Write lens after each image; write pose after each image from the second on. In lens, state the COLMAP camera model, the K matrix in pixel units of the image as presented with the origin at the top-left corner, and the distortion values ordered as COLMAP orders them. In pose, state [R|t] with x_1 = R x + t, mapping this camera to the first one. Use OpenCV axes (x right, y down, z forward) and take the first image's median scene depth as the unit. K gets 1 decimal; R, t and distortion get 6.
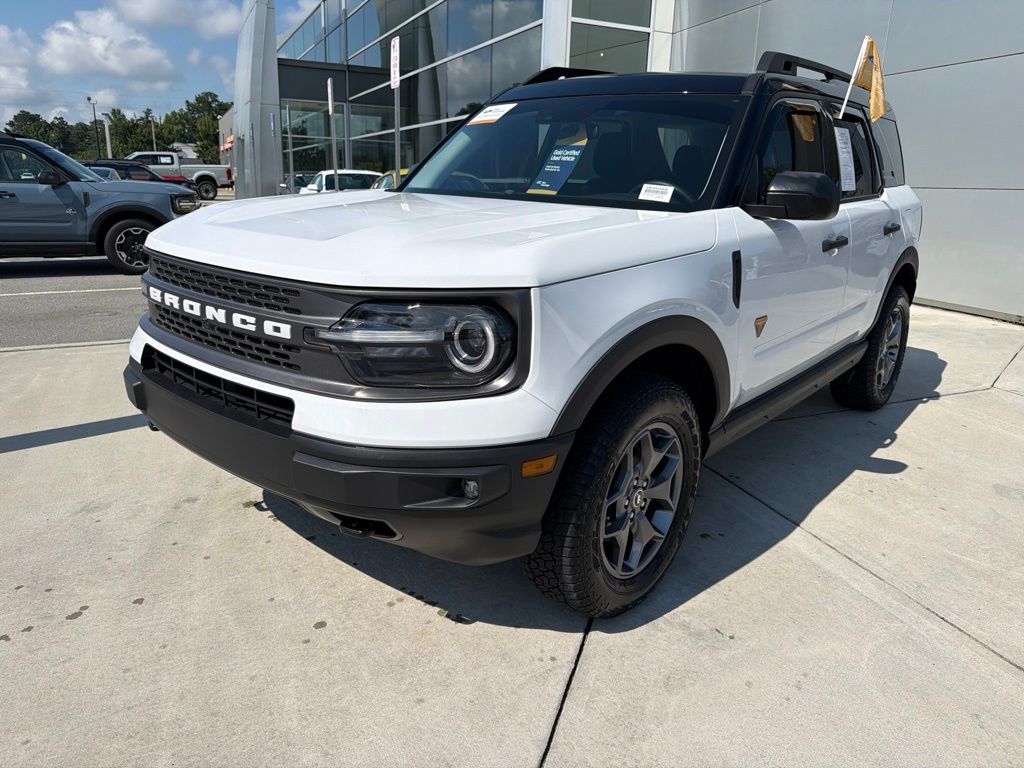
lens RADIAL K [[728.2, 0, 508.7], [0, 728.2, 408.9], [0, 0, 1]] dist [0.040658, -0.040559]
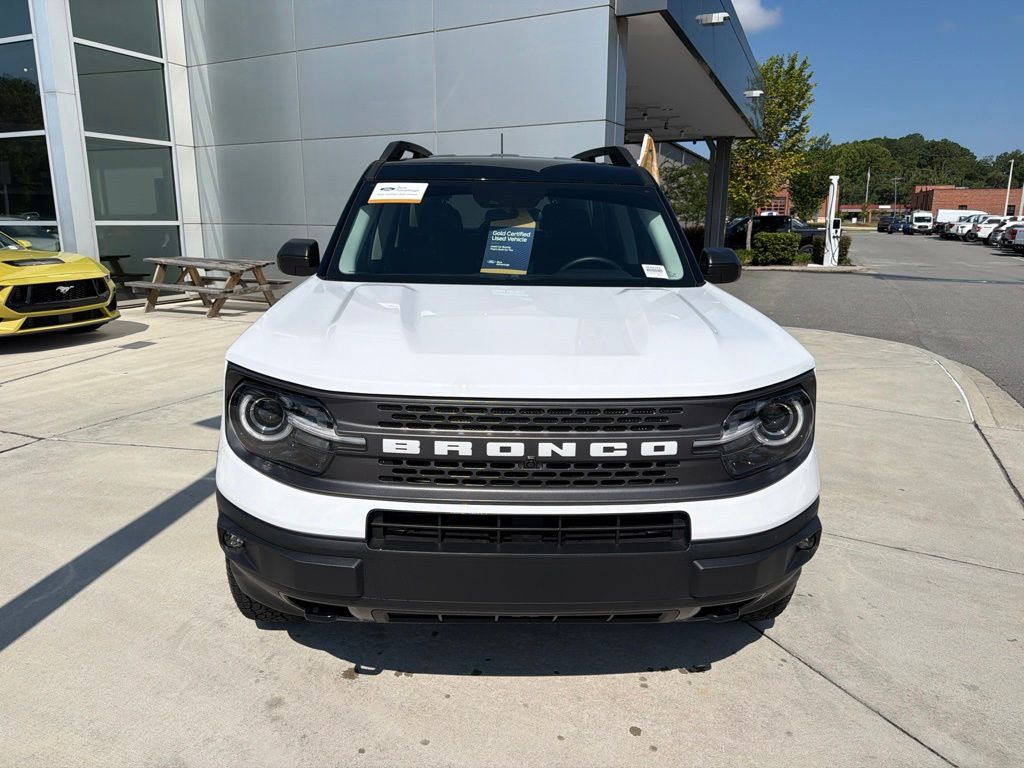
lens RADIAL K [[740.0, 0, 506.7], [0, 740.0, 382.7], [0, 0, 1]] dist [0.042390, -0.038252]
pose [[0.732385, -0.177271, 0.657409, -0.710954], [0.216724, 0.975991, 0.021737, -0.166958], [-0.645479, 0.126556, 0.753220, 0.214874]]
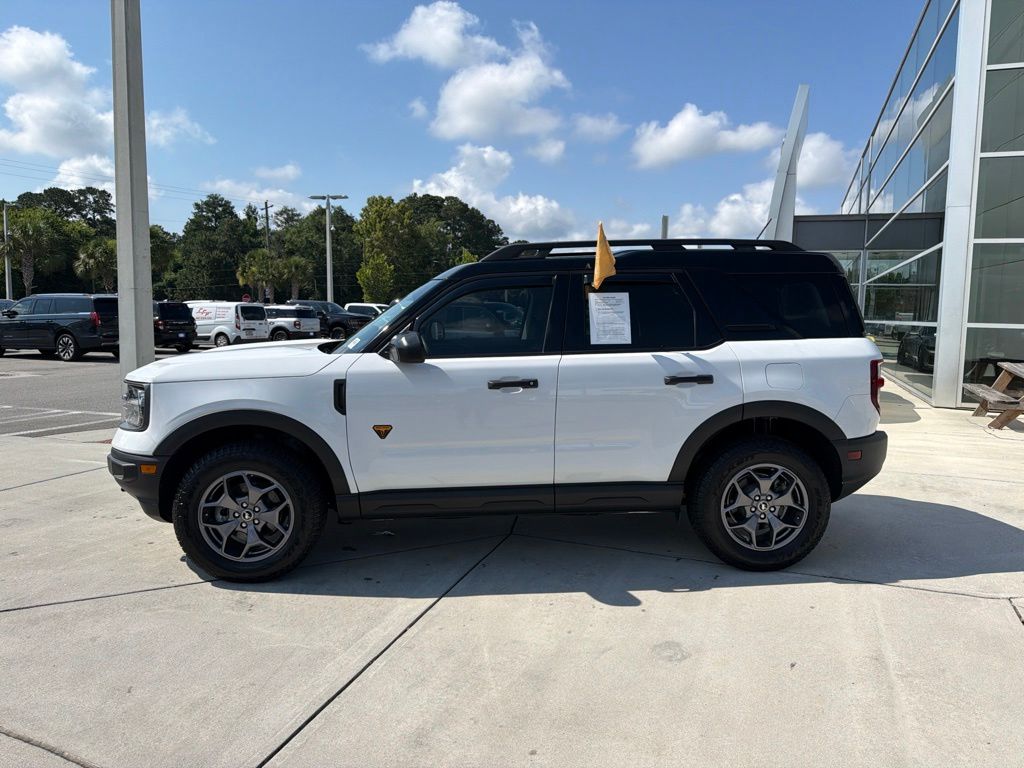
lens RADIAL K [[740.0, 0, 506.7], [0, 740.0, 382.7], [0, 0, 1]] dist [0.042390, -0.038252]
pose [[0.682932, 0.054402, -0.728454, 1.297495], [-0.211802, 0.969132, -0.126190, -0.059450], [0.699102, 0.240467, 0.673373, 0.121926]]
